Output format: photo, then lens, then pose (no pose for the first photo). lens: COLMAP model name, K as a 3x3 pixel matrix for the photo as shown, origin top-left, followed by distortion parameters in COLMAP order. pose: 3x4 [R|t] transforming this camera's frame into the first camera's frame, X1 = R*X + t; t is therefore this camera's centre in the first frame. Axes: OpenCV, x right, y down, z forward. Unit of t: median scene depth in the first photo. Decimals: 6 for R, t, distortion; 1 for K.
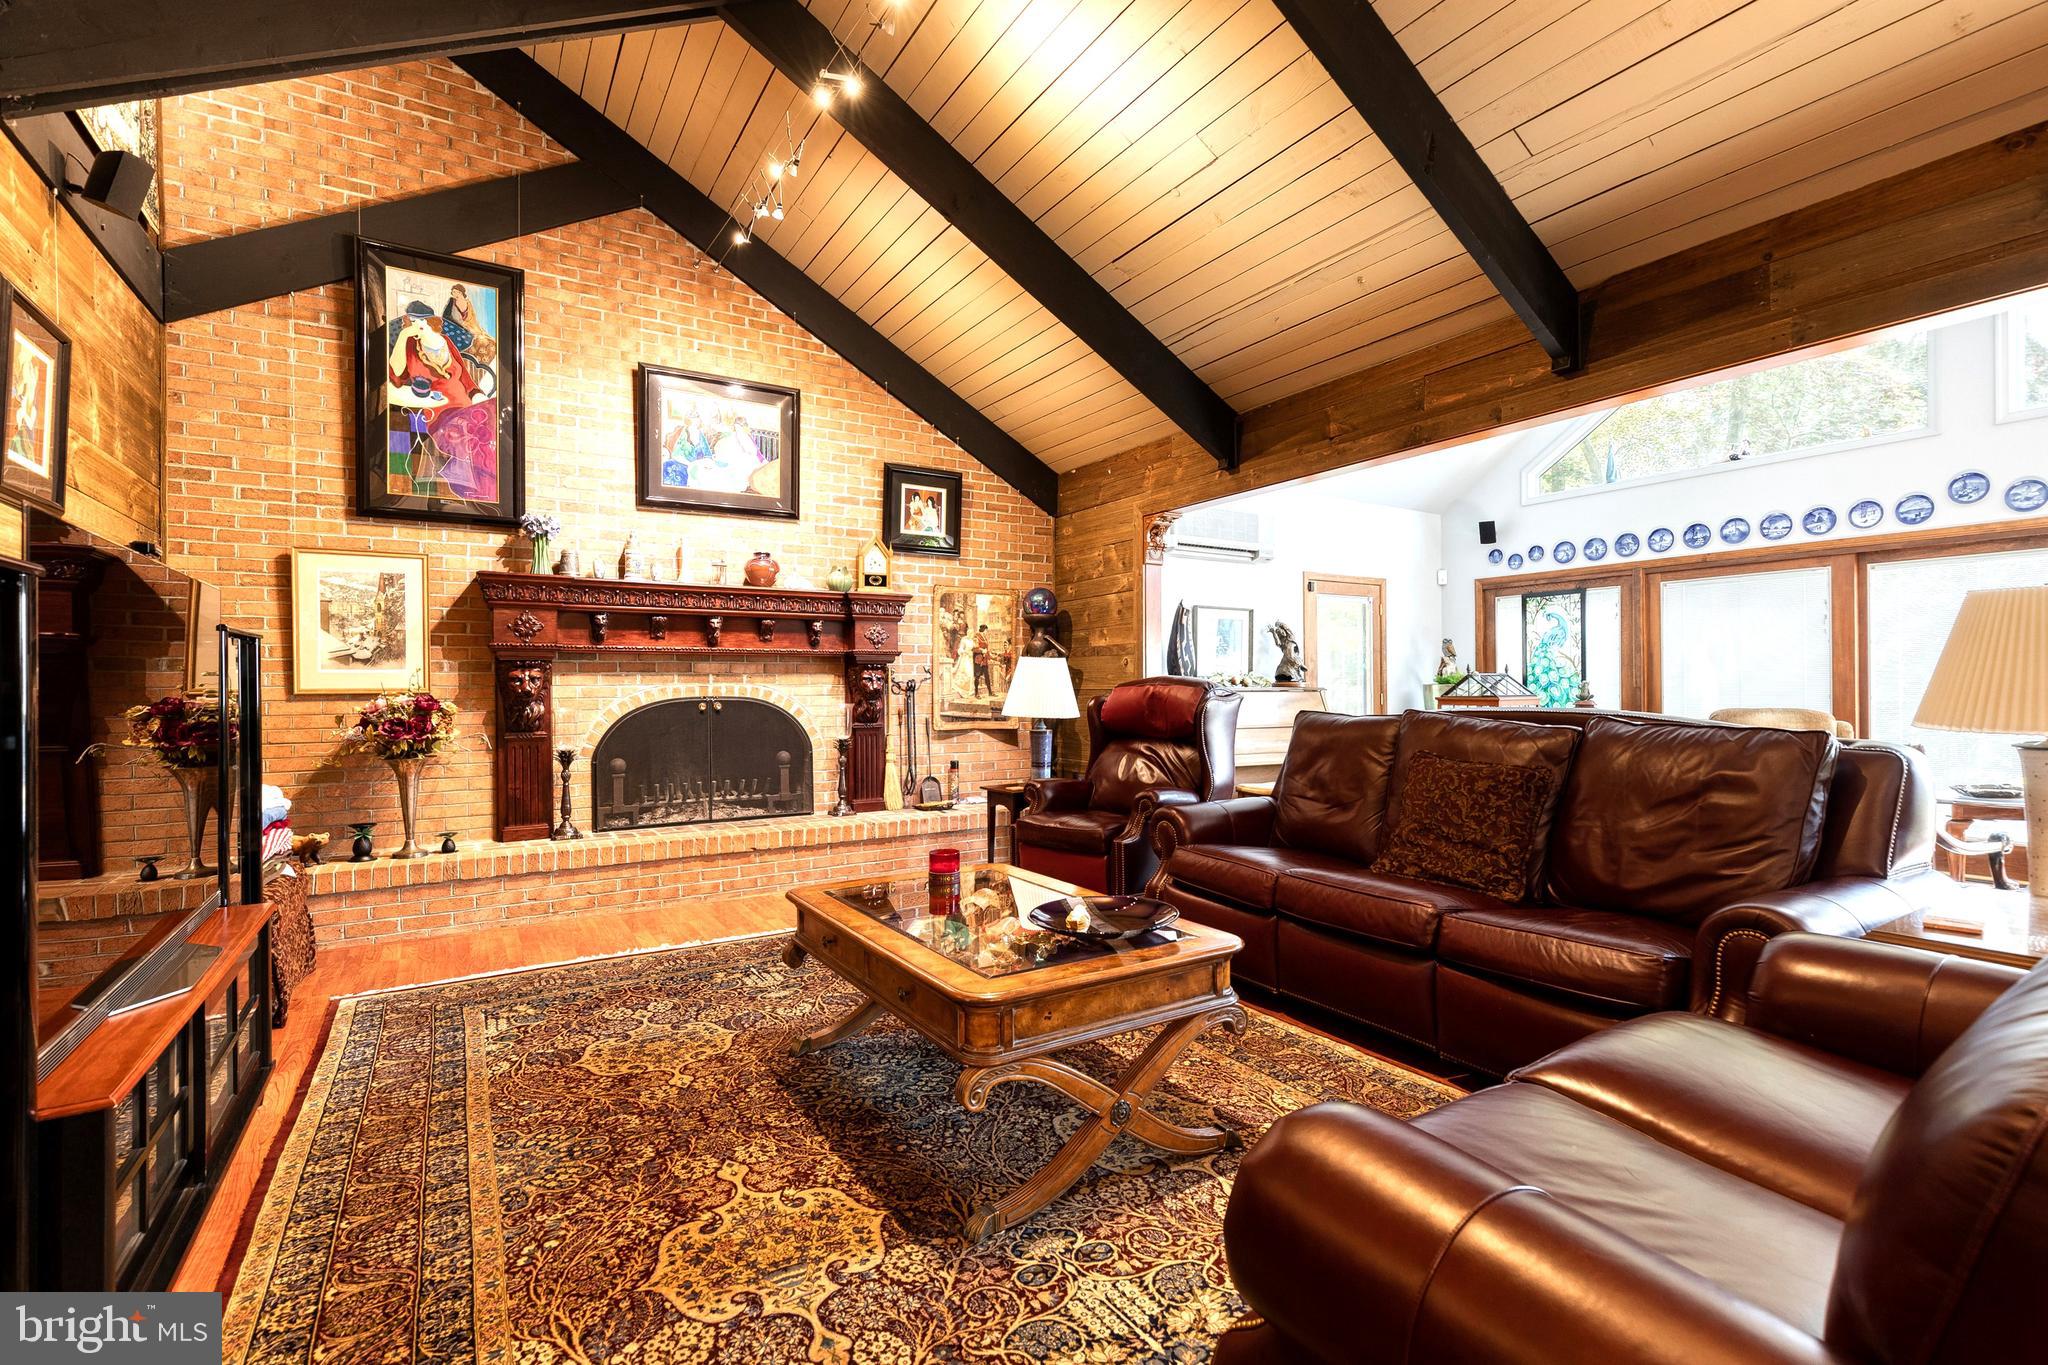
lens RADIAL K [[934.0, 0, 1050.2], [0, 934.0, 690.5], [0, 0, 1]] dist [0.014611, -0.005321]
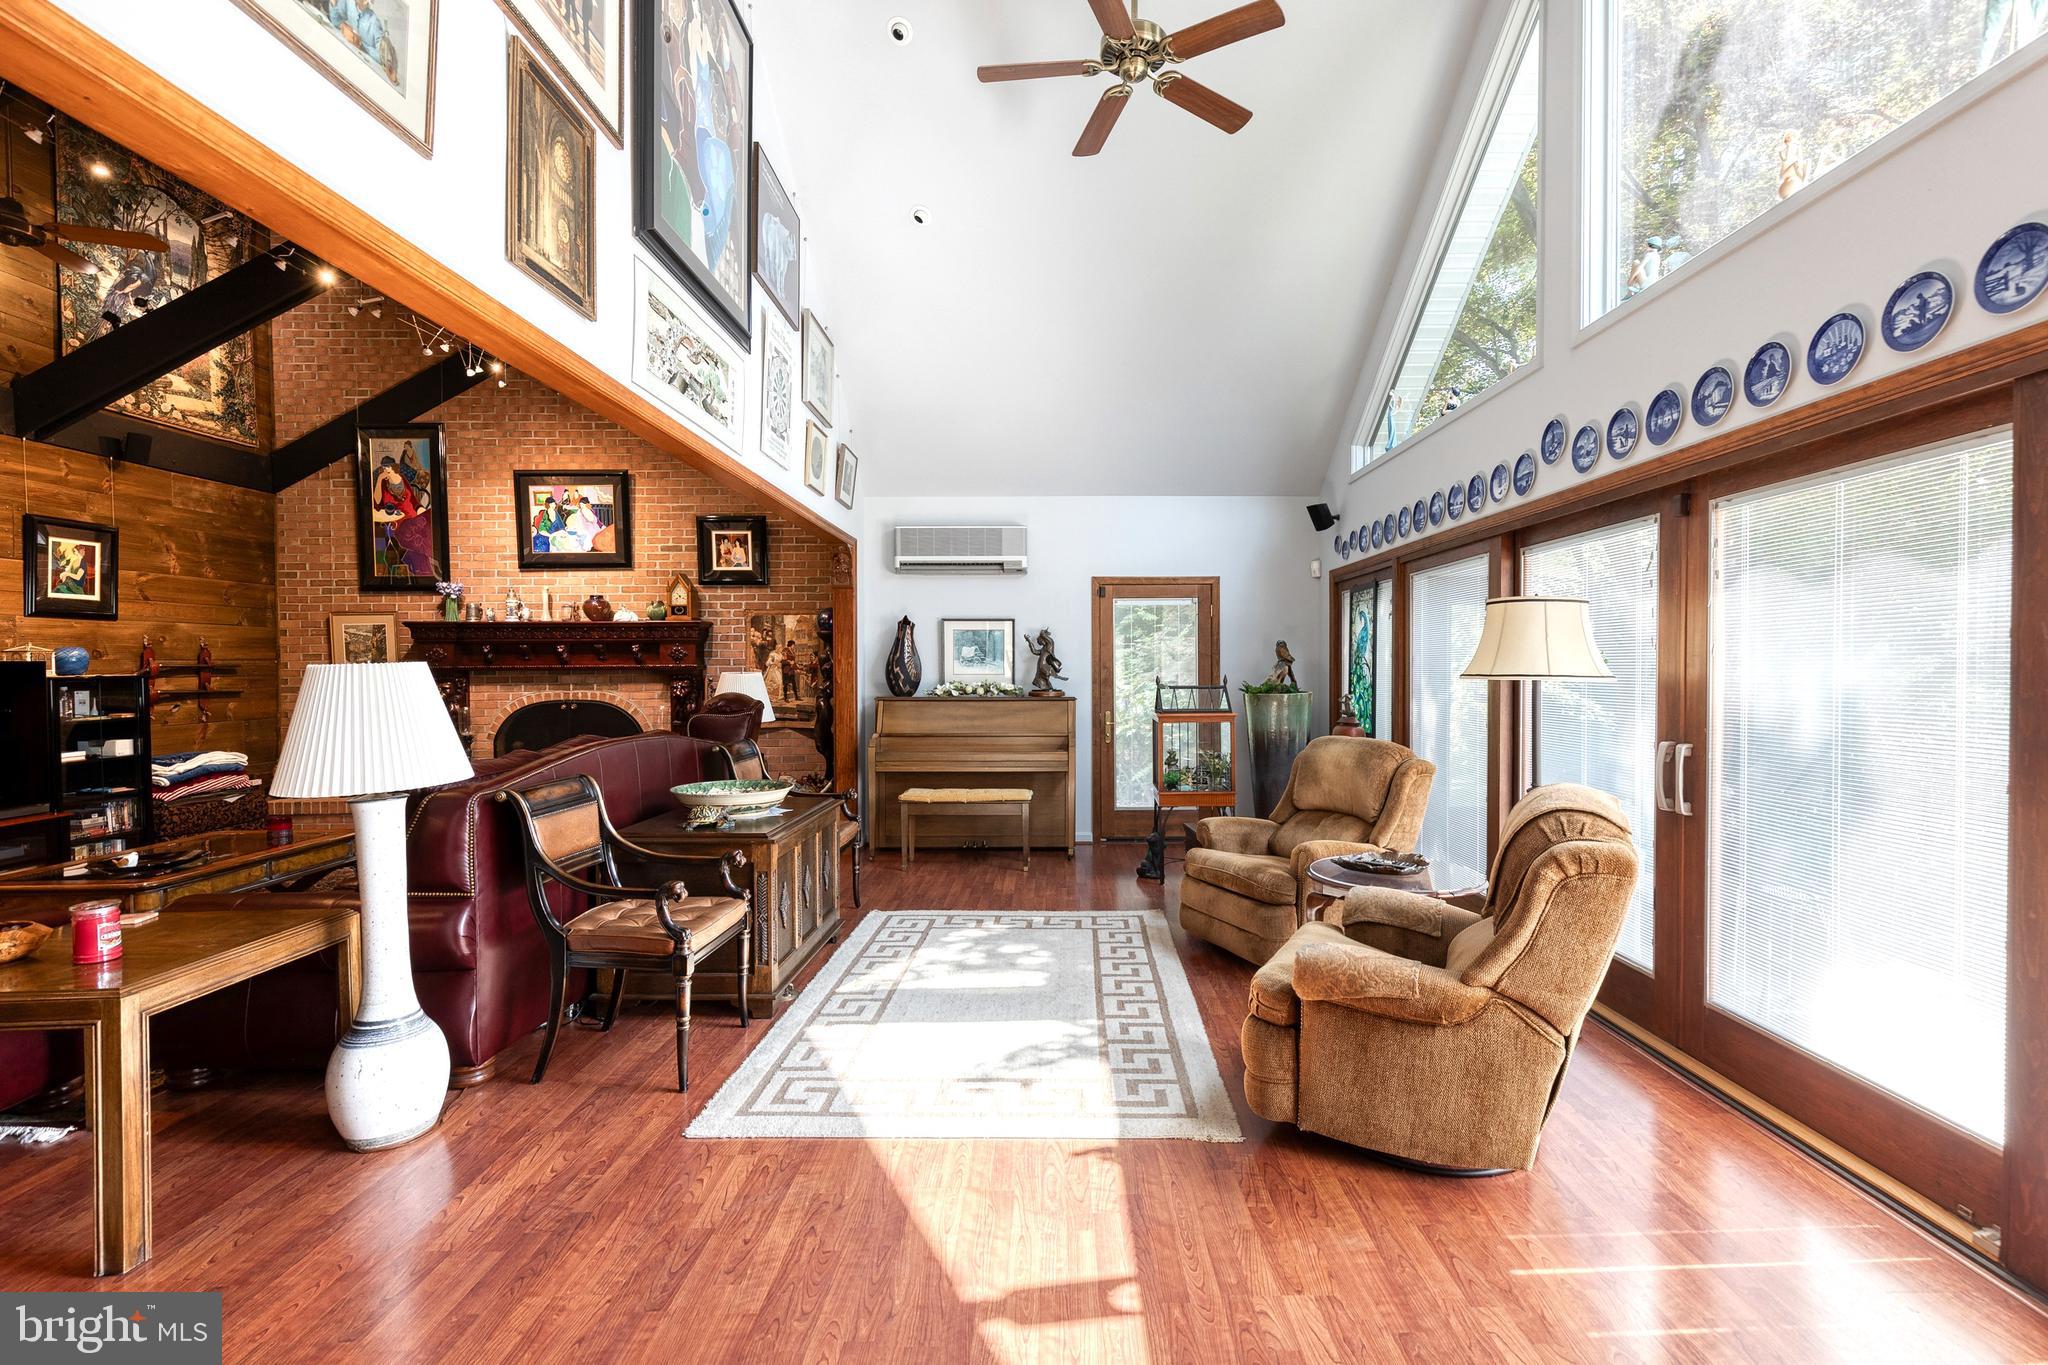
lens RADIAL K [[934.0, 0, 1048.8], [0, 934.0, 682.3], [0, 0, 1]] dist [0.014611, -0.005321]
pose [[0.849467, 0.008585, -0.527572, 1.100205], [0.000818, 0.999845, 0.017587, -0.049295], [0.527641, -0.015371, 0.849328, 0.209395]]
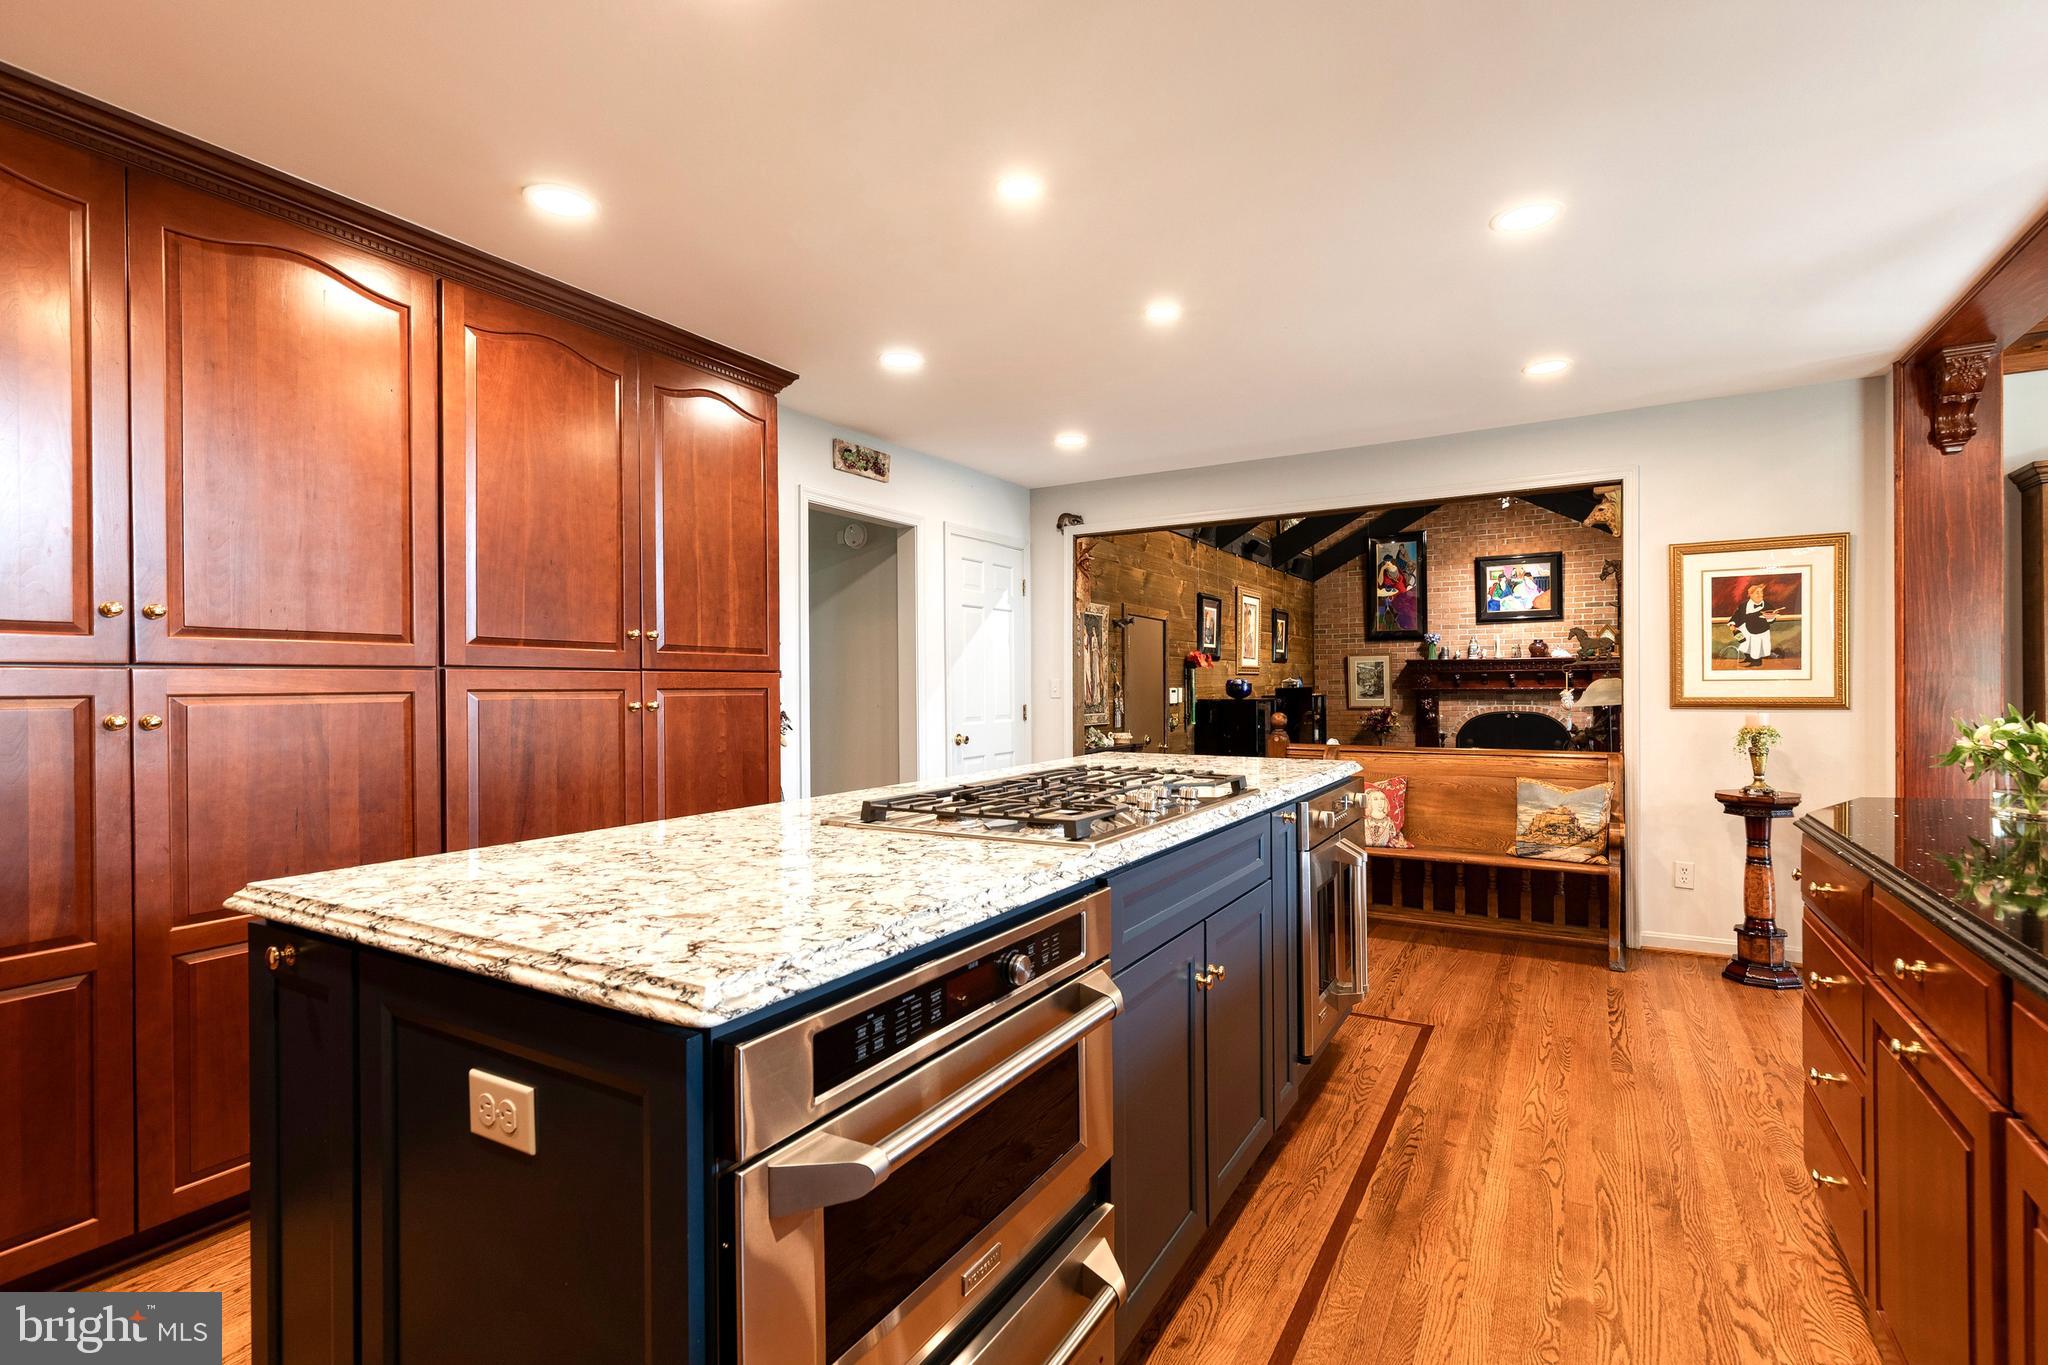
lens RADIAL K [[926.9, 0, 1024.9], [0, 926.9, 682.8], [0, 0, 1]] dist [-0.003138, -0.000163]
pose [[0.439420, 0.000949, -0.898281, 1.098906], [0.002193, 0.999995, 0.002130, -0.070063], [0.898279, -0.002906, 0.439416, -0.942586]]
